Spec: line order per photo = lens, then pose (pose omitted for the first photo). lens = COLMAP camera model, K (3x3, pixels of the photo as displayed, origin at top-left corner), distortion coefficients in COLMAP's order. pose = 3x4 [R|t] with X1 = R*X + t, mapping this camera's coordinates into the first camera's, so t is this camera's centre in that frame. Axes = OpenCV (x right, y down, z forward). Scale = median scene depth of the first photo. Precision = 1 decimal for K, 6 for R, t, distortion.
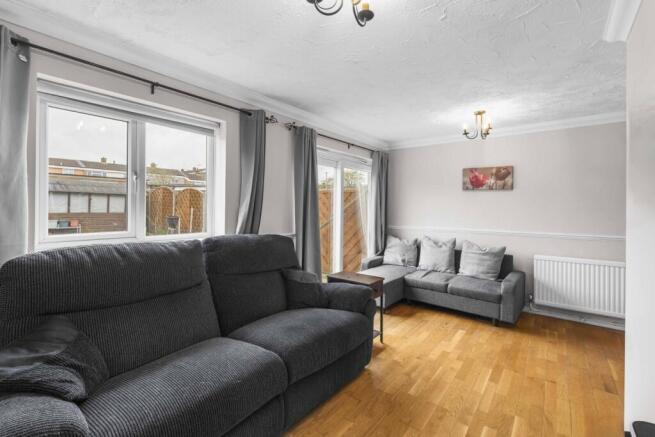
lens RADIAL K [[296.7, 0, 322.9], [0, 296.7, 205.9], [0, 0, 1]] dist [0.001158, 0.000320]
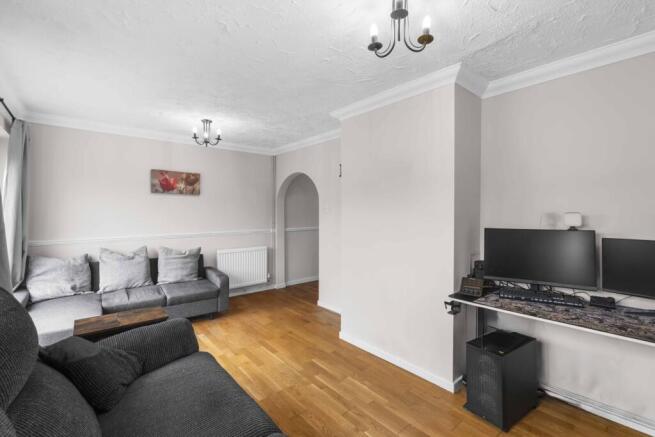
lens RADIAL K [[289.2, 0, 328.2], [0, 289.2, 211.9], [0, 0, 1]] dist [-0.001186, -0.000197]
pose [[0.196082, -0.009973, 0.980537, -0.324035], [0.000744, 0.999950, 0.010021, -0.002351], [-0.980587, -0.001235, 0.196079, 0.316773]]
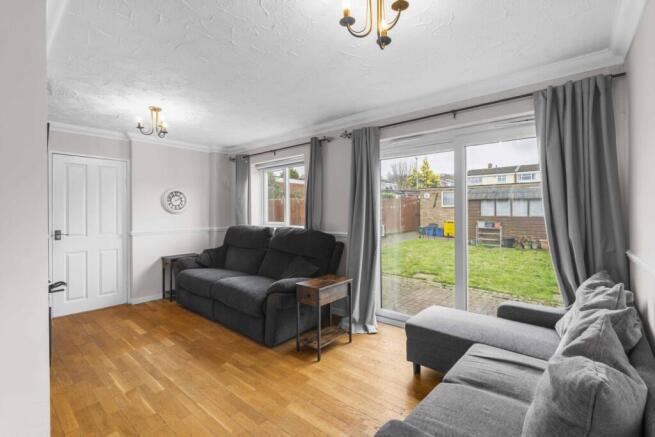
lens RADIAL K [[289.2, 0, 328.2], [0, 289.2, 211.9], [0, 0, 1]] dist [-0.001186, -0.000197]
pose [[-0.018899, -0.008092, -0.999789, 0.785440], [0.010563, 0.999910, -0.008292, 0.019279], [0.999766, -0.010718, -0.018811, 0.778006]]
